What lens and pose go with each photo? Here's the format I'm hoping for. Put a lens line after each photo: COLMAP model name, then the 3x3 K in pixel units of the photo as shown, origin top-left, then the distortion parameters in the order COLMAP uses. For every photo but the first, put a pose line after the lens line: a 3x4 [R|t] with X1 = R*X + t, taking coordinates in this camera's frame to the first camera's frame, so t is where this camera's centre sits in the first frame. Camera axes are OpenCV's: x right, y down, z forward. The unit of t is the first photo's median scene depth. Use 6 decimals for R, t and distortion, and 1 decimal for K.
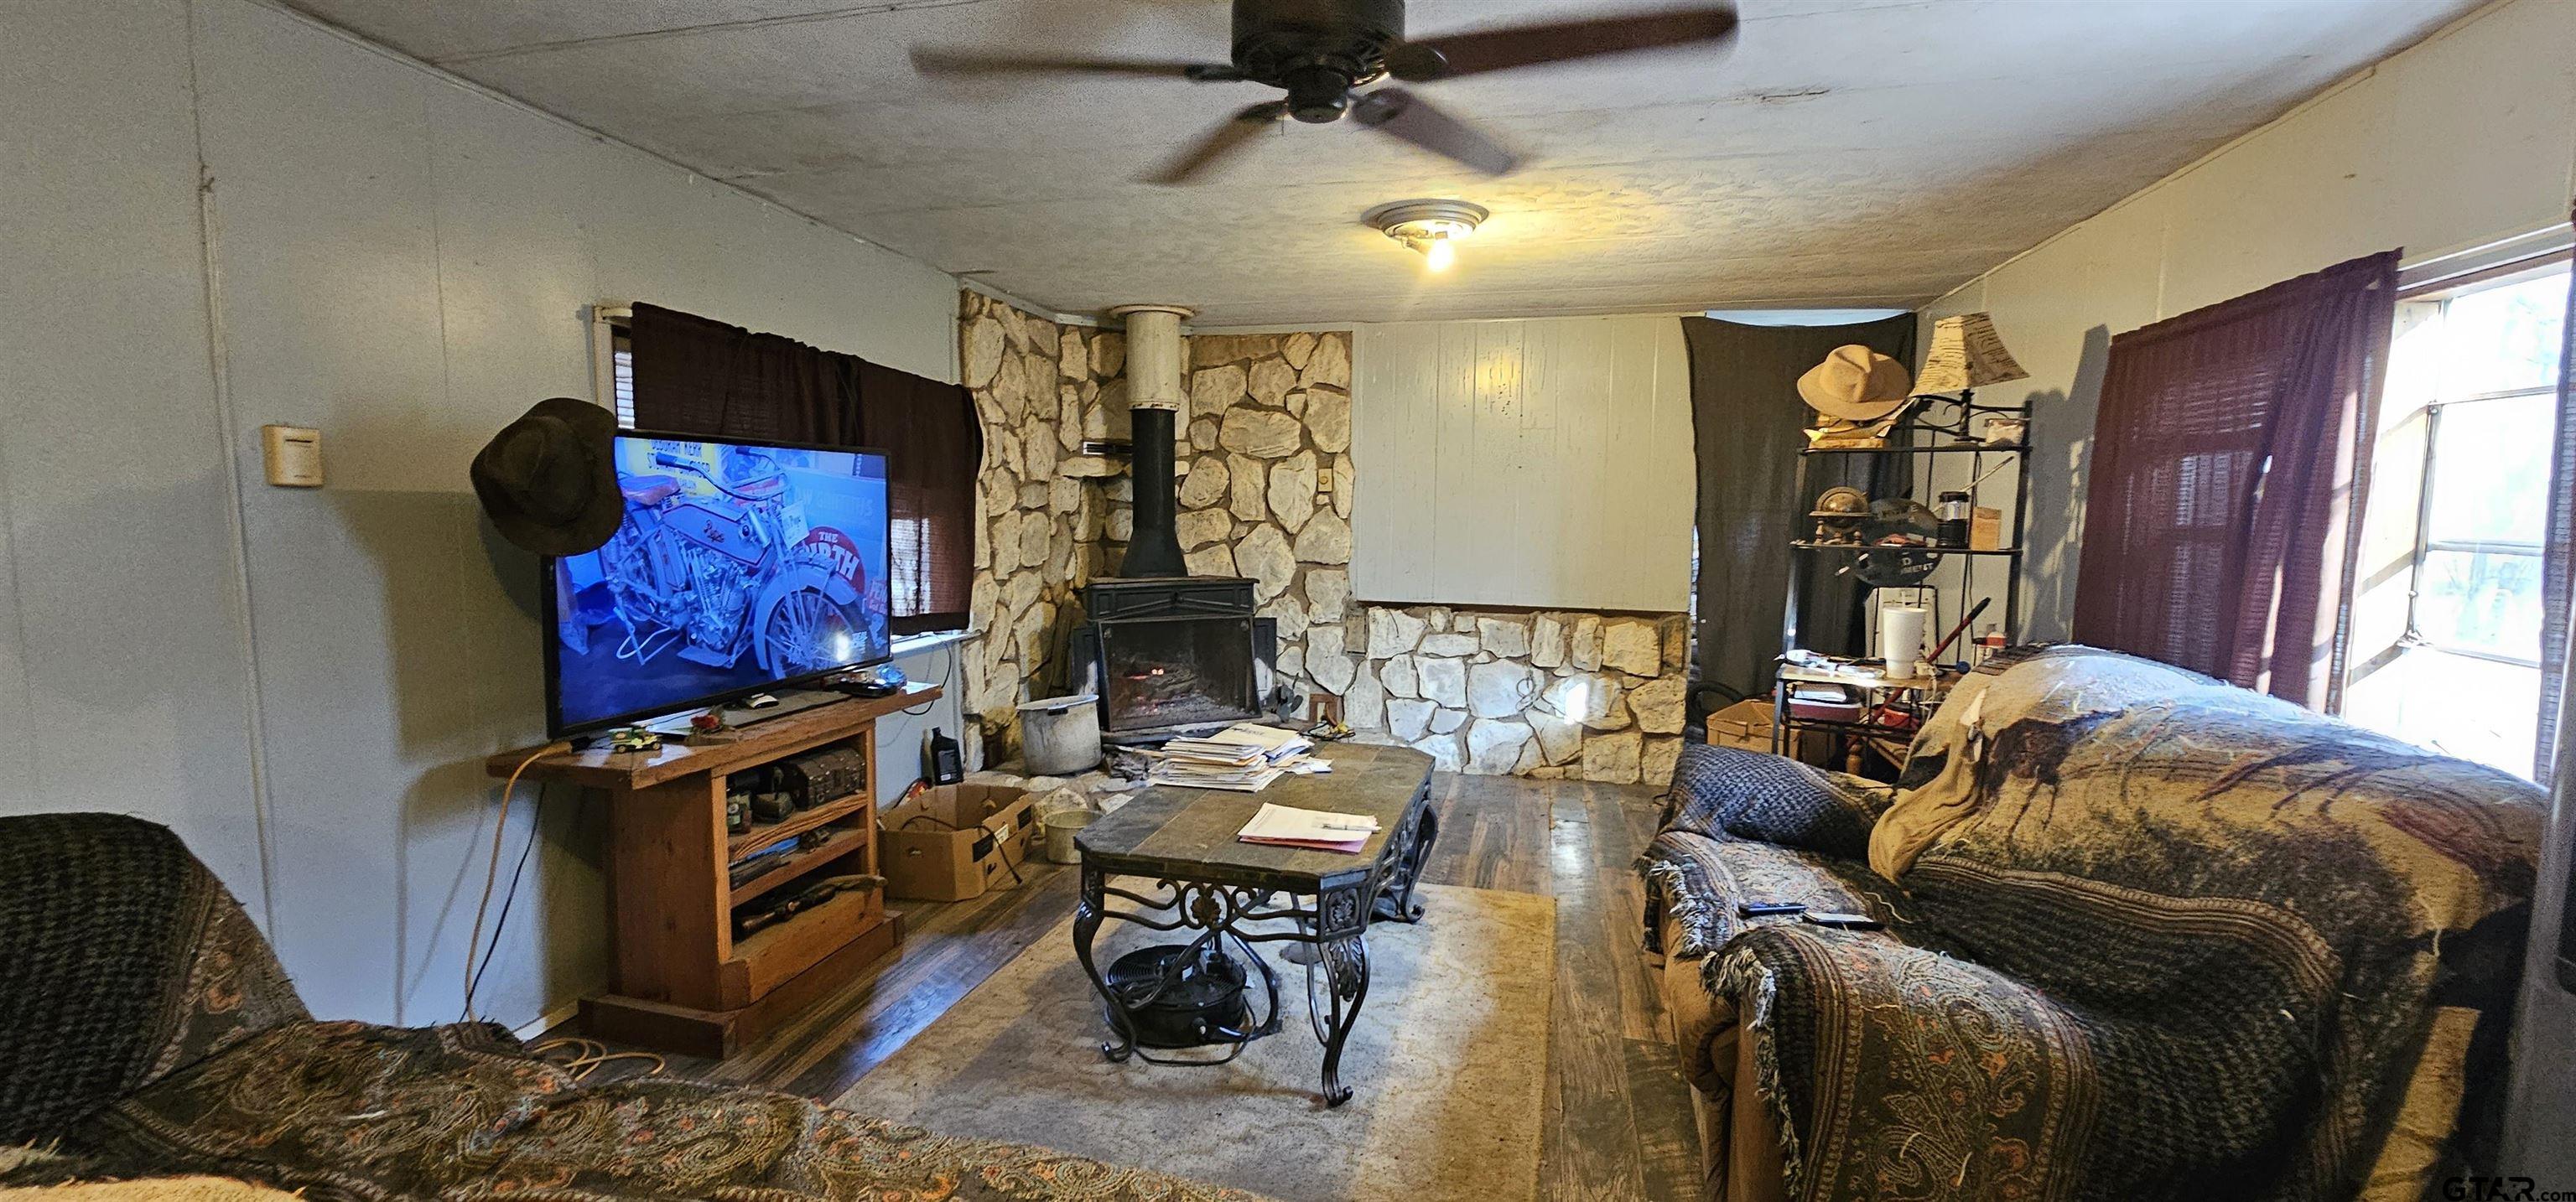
lens RADIAL K [[1078.8, 0, 1263.8], [0, 1078.8, 615.3], [0, 0, 1]] dist [0.000931, 0.000479]
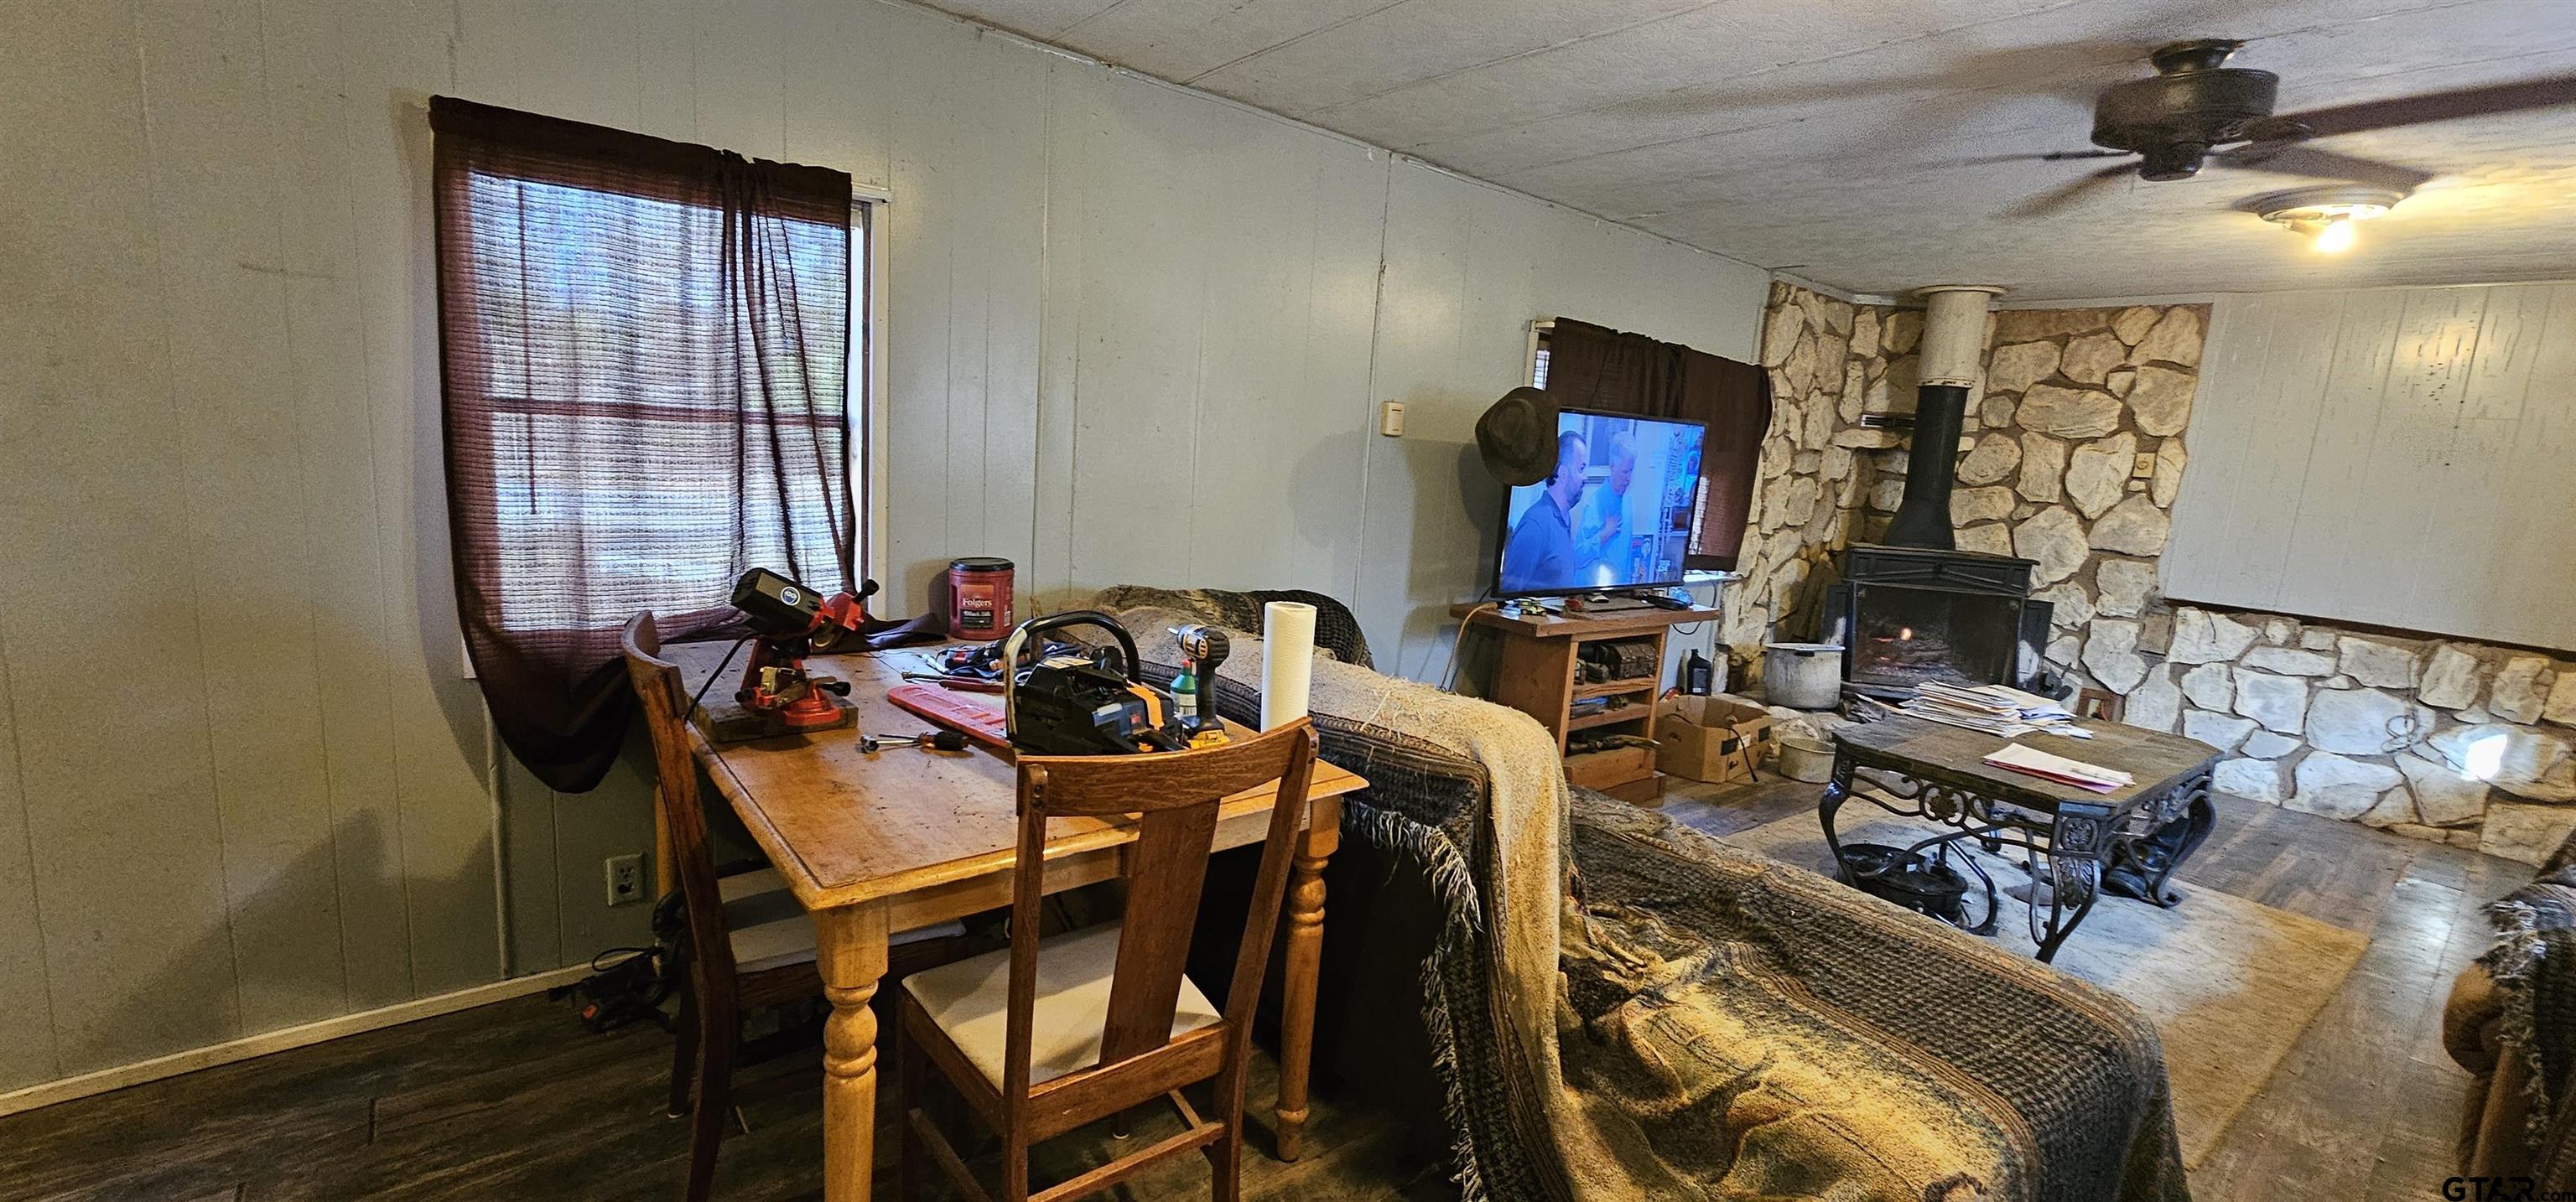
lens RADIAL K [[1078.8, 0, 1263.8], [0, 1078.8, 615.3], [0, 0, 1]] dist [0.000931, 0.000479]
pose [[0.804784, 0.145561, -0.575443, 0.000161], [-0.120864, 0.989340, 0.081225, 0.022479], [0.581132, 0.004182, 0.813799, -0.233249]]
